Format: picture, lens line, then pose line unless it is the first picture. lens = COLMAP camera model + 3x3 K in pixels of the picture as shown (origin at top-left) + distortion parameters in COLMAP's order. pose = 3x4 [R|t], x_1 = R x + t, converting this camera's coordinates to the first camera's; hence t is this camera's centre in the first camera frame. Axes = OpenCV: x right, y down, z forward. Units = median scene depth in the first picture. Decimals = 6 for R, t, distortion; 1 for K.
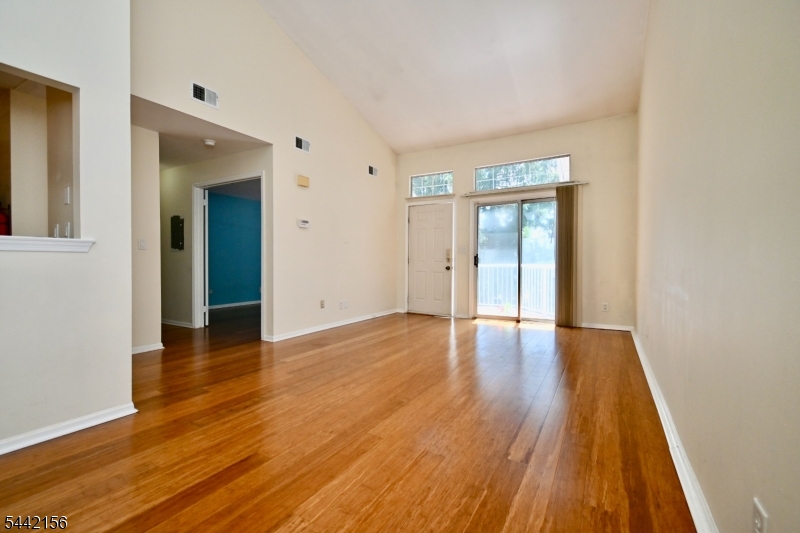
lens RADIAL K [[353.2, 0, 400.8], [0, 353.2, 266.3], [0, 0, 1]] dist [0.003961, -0.001847]
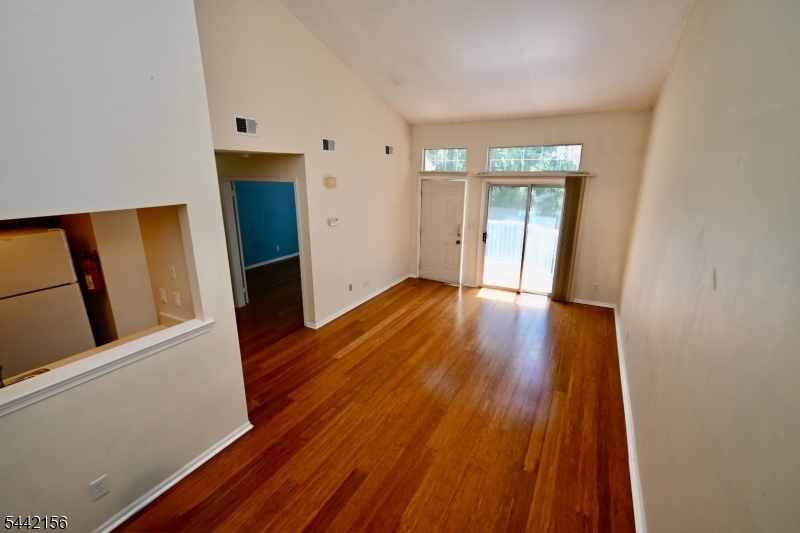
lens RADIAL K [[353.2, 0, 400.2], [0, 353.2, 266.5], [0, 0, 1]] dist [0.003961, -0.001847]
pose [[0.999565, -0.007333, 0.028569, -0.142310], [-0.000133, 0.967475, 0.252968, -0.367049], [-0.029495, -0.252862, 0.967053, -0.127426]]
